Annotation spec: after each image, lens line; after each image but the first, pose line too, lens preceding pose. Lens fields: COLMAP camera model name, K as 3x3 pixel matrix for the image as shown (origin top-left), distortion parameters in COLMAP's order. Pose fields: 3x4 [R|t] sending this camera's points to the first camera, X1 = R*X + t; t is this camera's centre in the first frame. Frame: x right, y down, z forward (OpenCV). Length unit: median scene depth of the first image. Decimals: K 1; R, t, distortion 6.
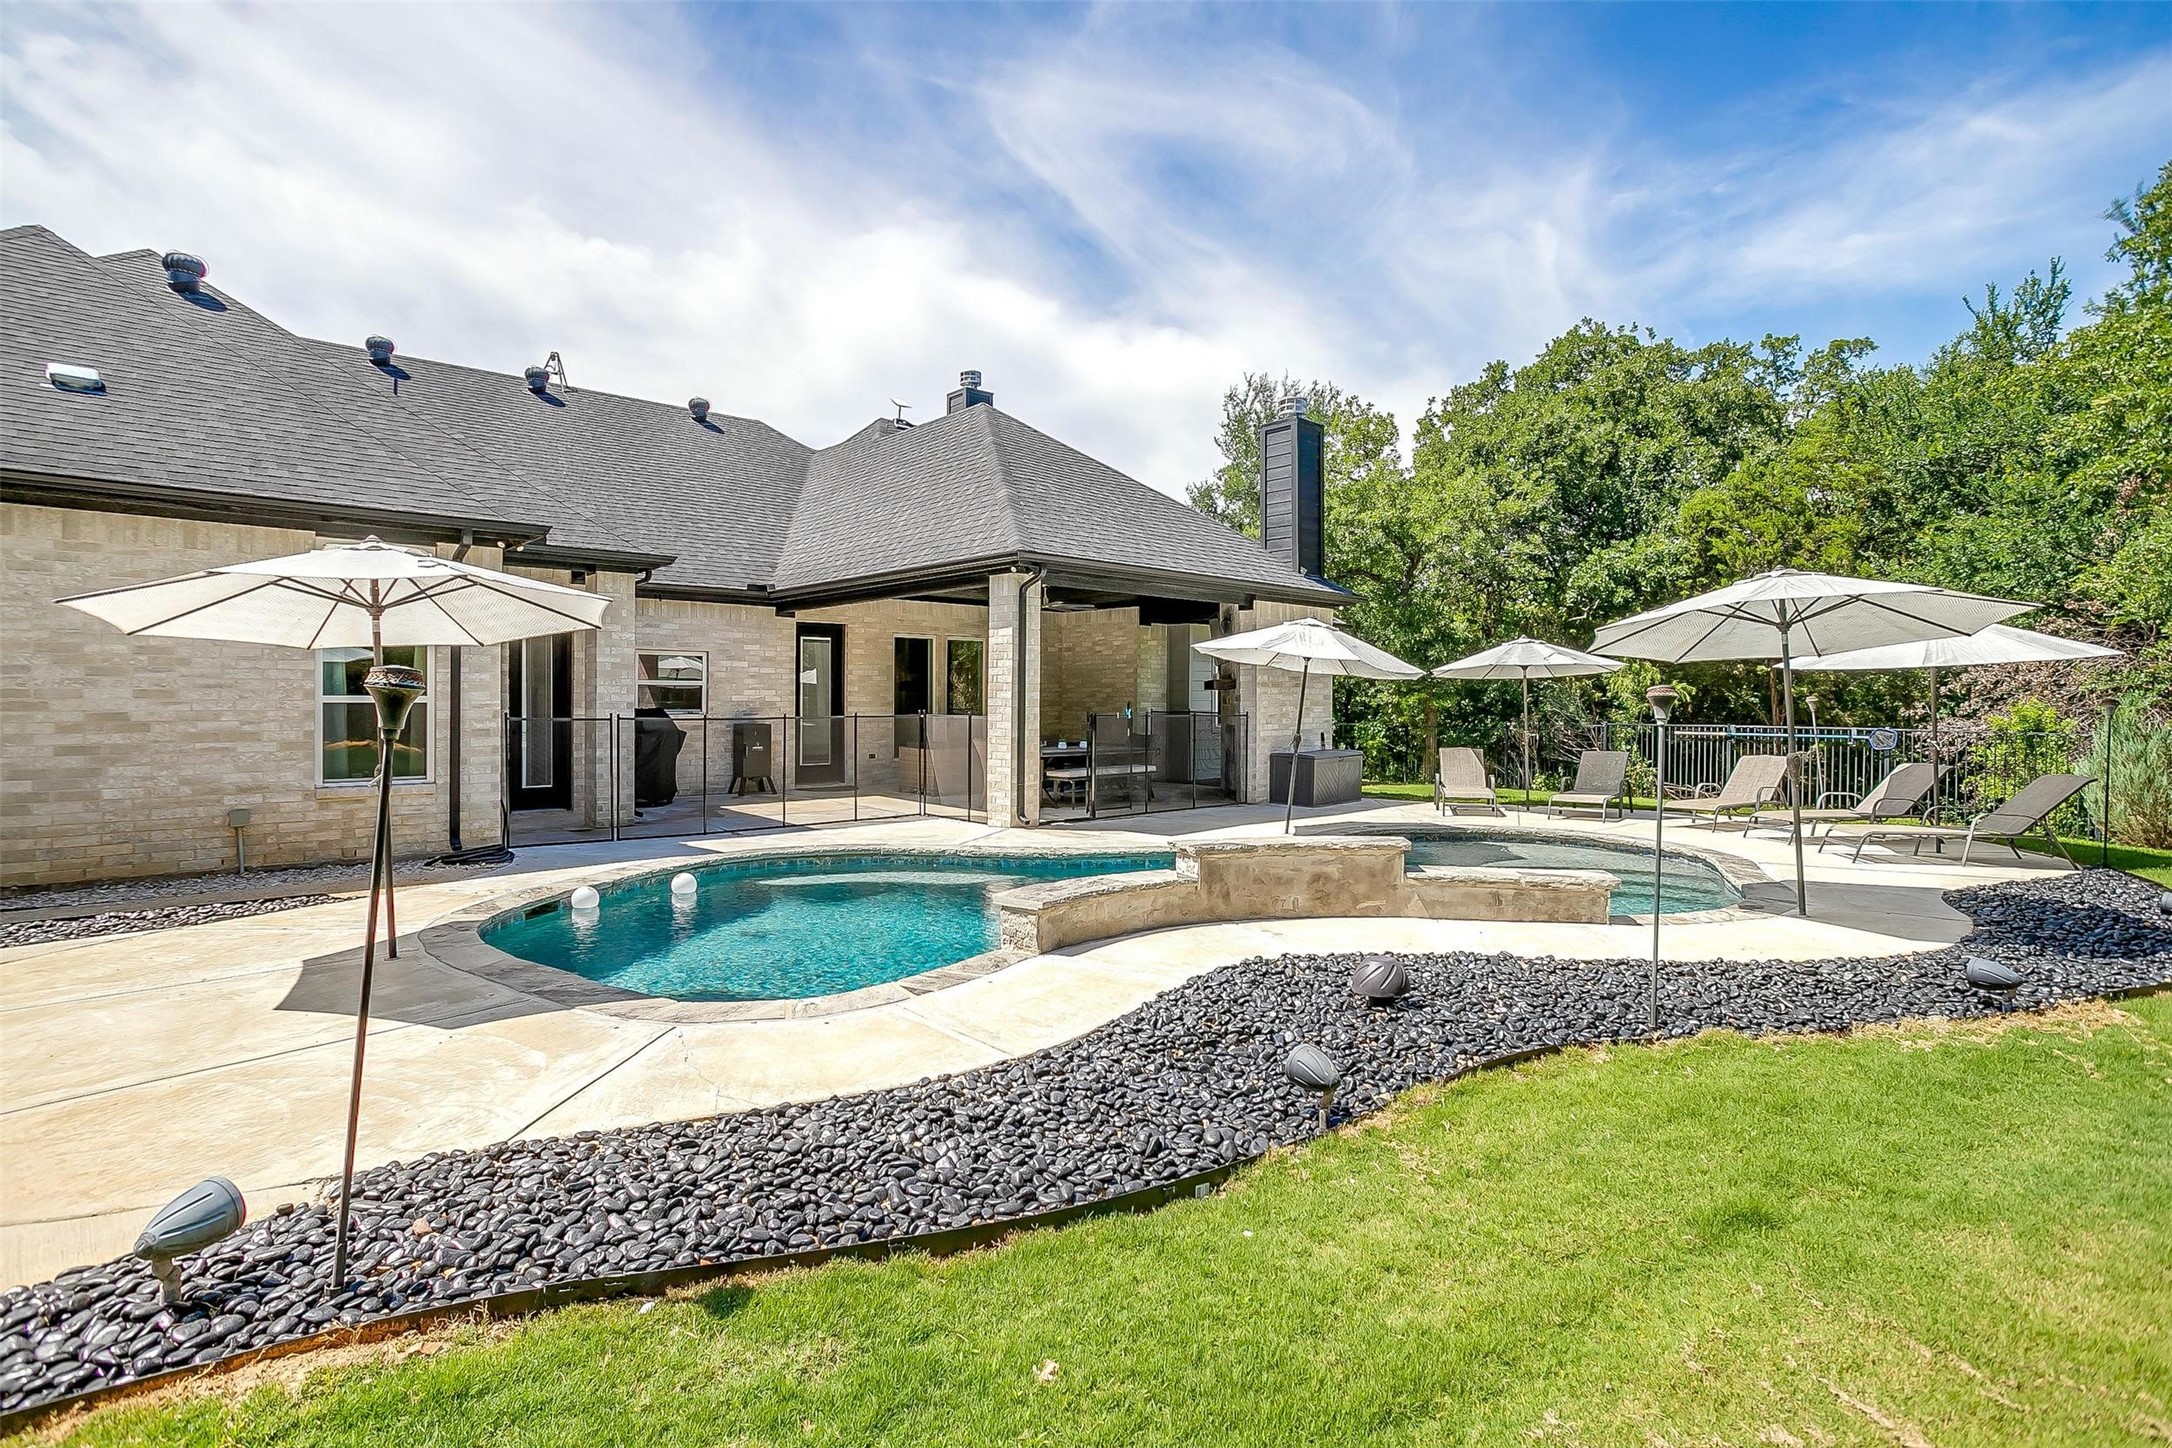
lens RADIAL K [[1063.6, 0, 1078.9], [0, 1063.6, 716.6], [0, 0, 1]] dist [0.000601, 0.001220]
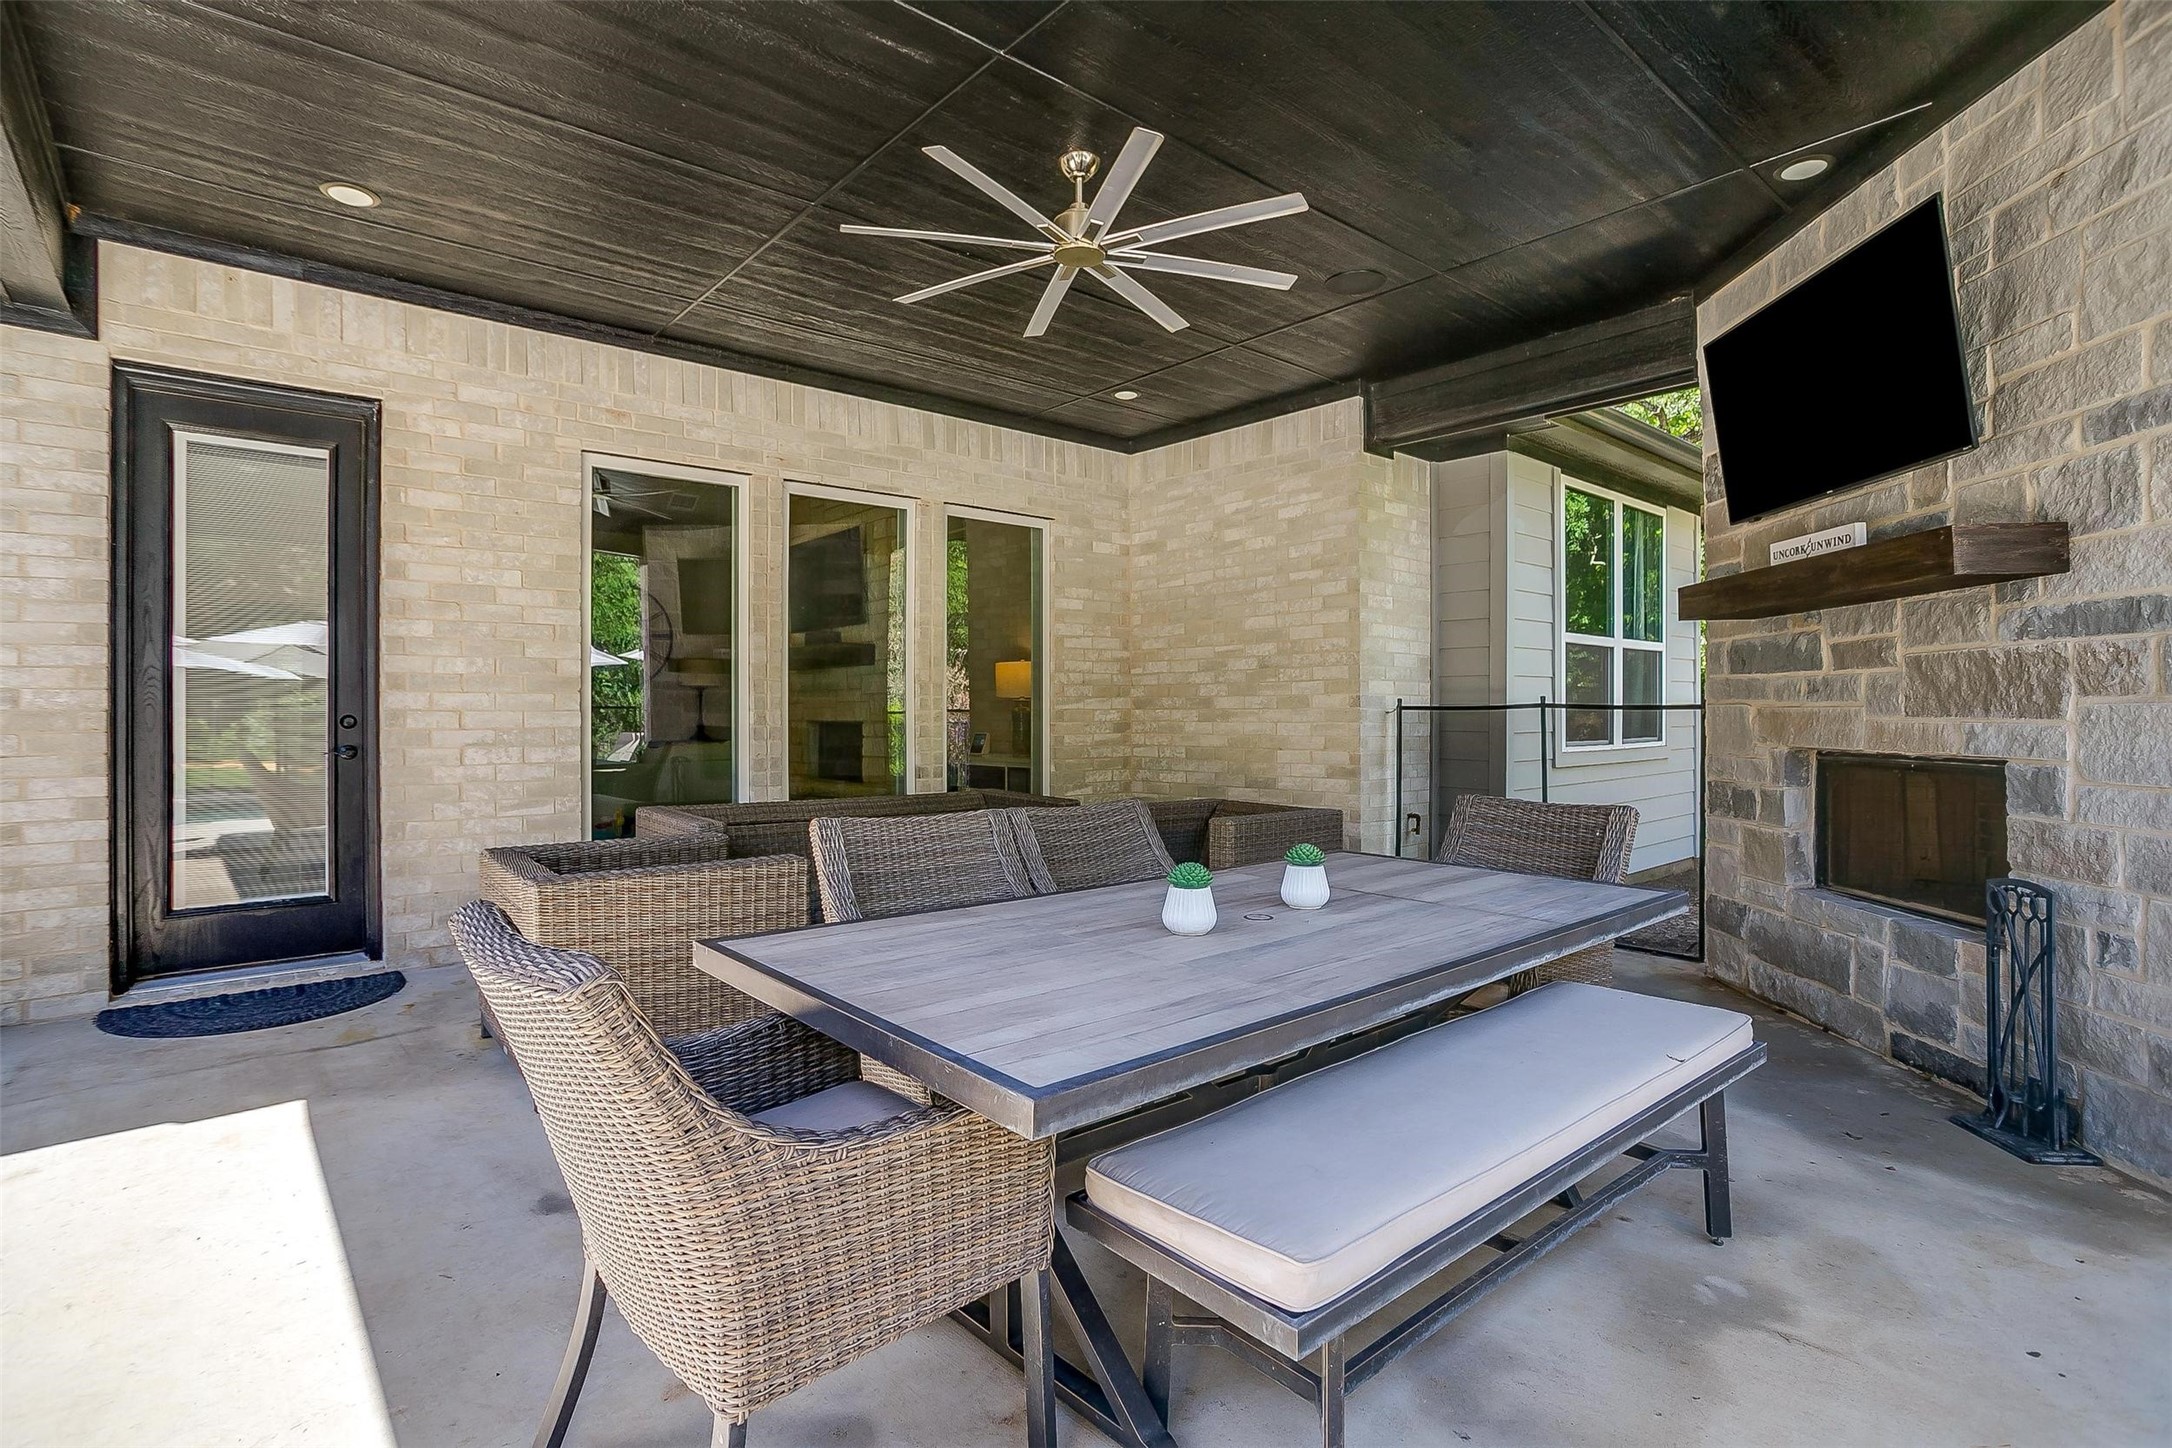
lens RADIAL K [[1063.6, 0, 1078.9], [0, 1063.6, 716.6], [0, 0, 1]] dist [0.000601, 0.001220]
pose [[0.997951, 0.003612, -0.063880, -0.011110], [-0.003030, 0.999953, 0.009215, -0.005350], [0.063910, -0.009002, 0.997915, 0.659874]]
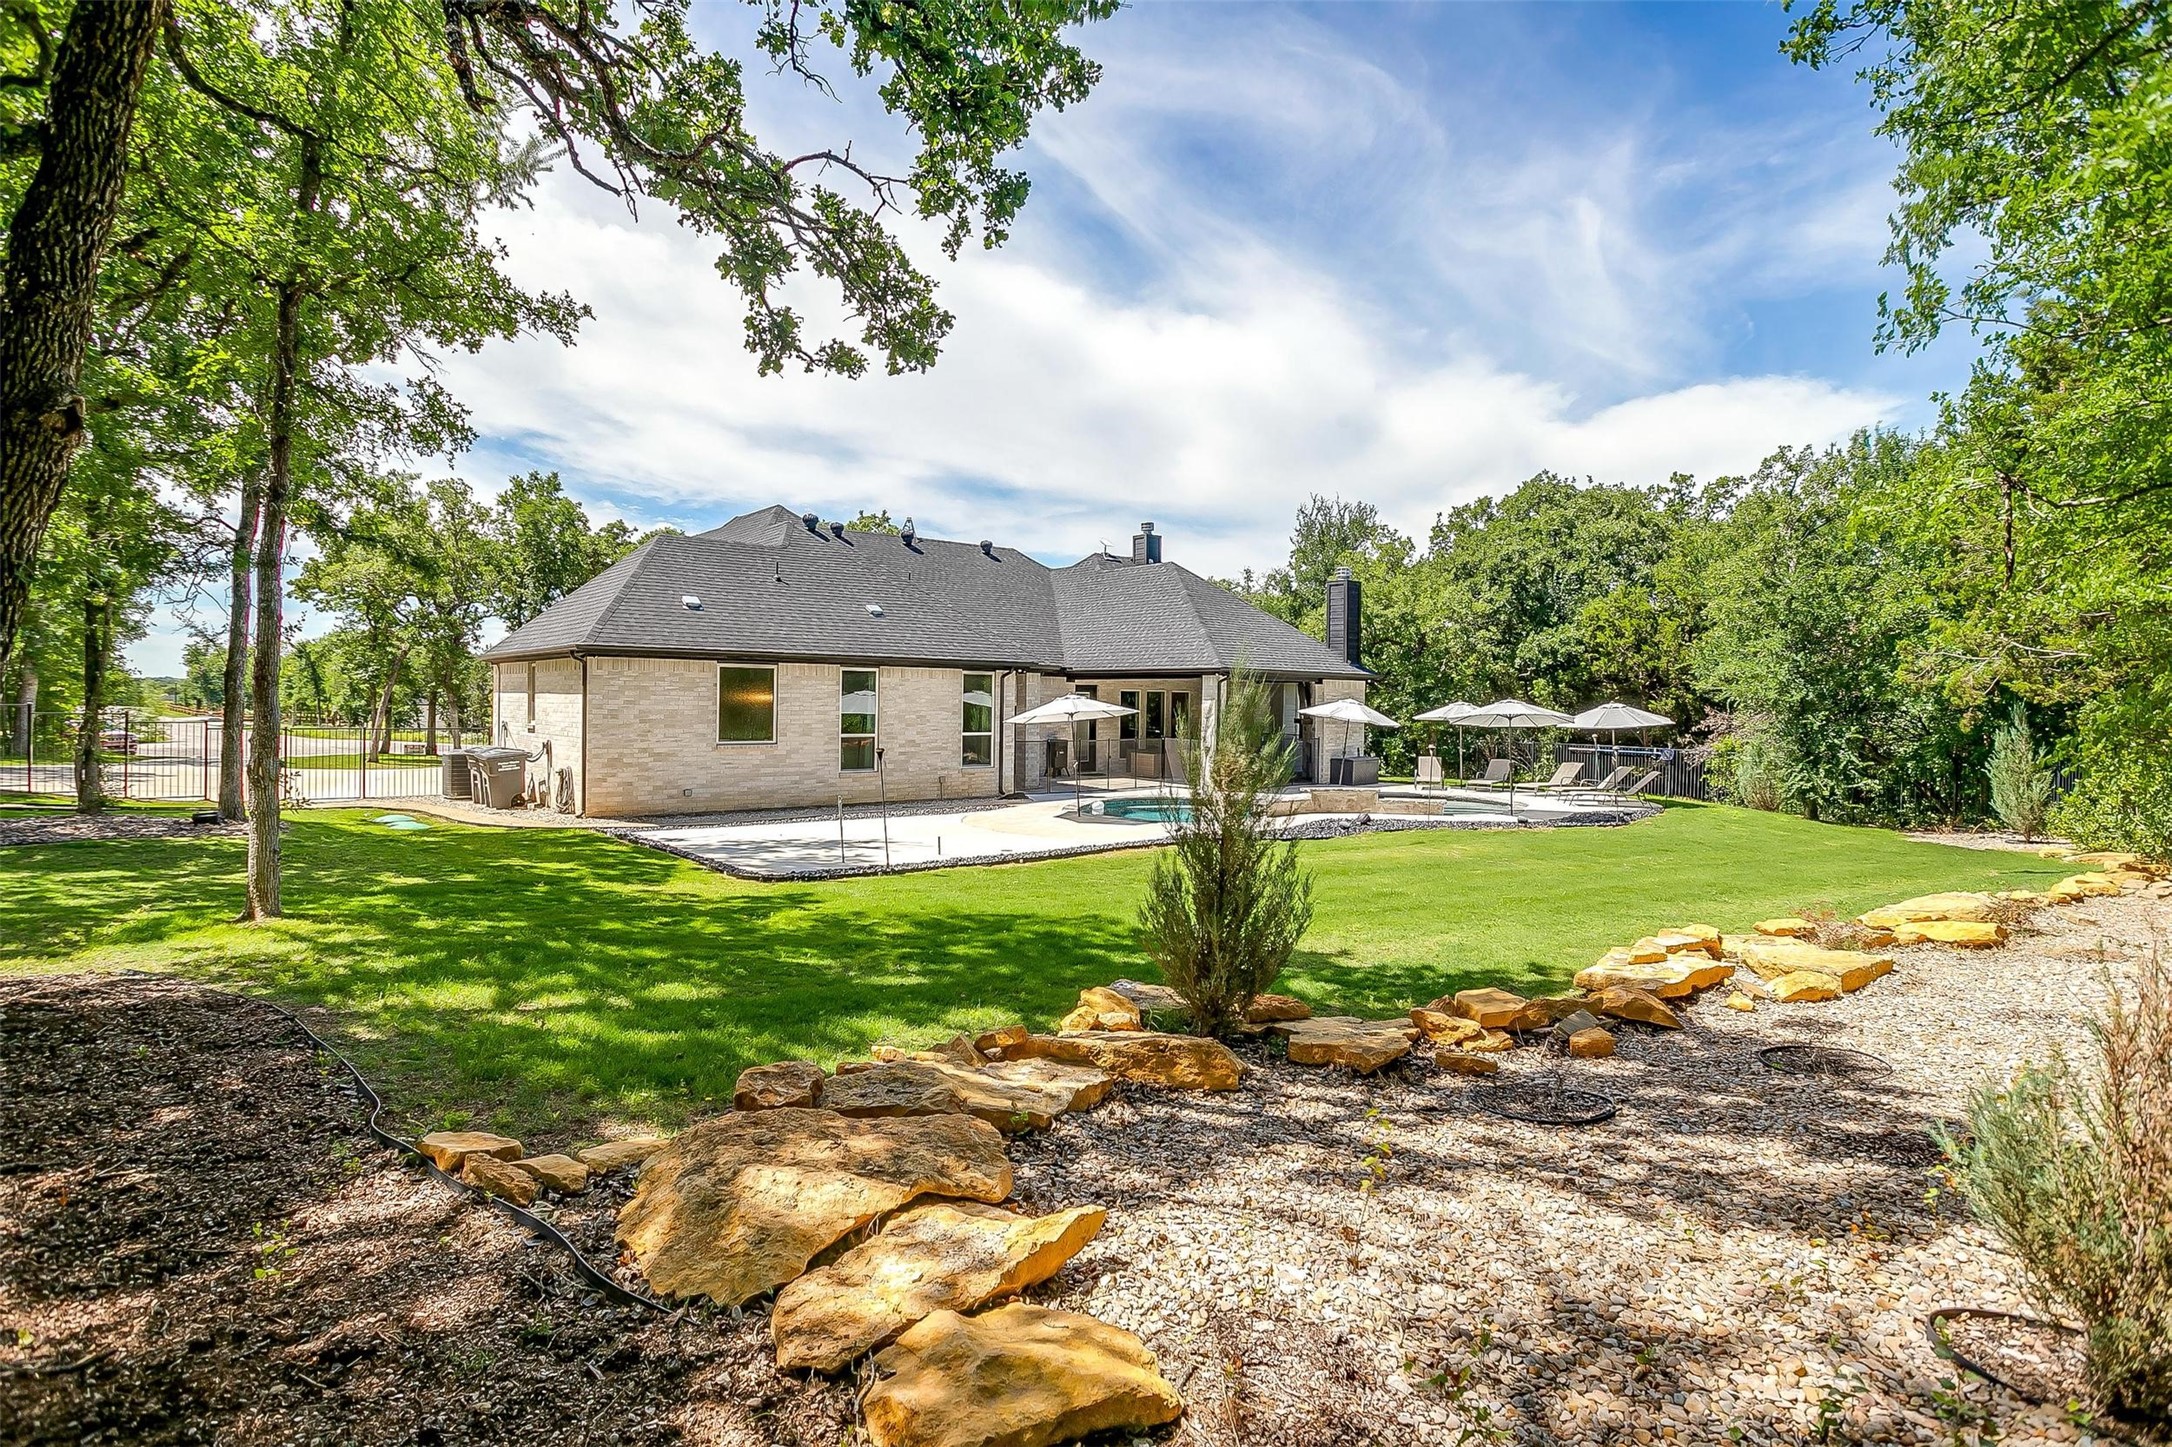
lens RADIAL K [[1063.6, 0, 1078.9], [0, 1063.6, 716.1], [0, 0, 1]] dist [0.000601, 0.001220]
pose [[0.998981, 0.011561, -0.043633, -0.154570], [-0.011400, 0.999927, 0.003928, -0.035205], [0.043675, -0.003427, 0.999040, -0.760317]]
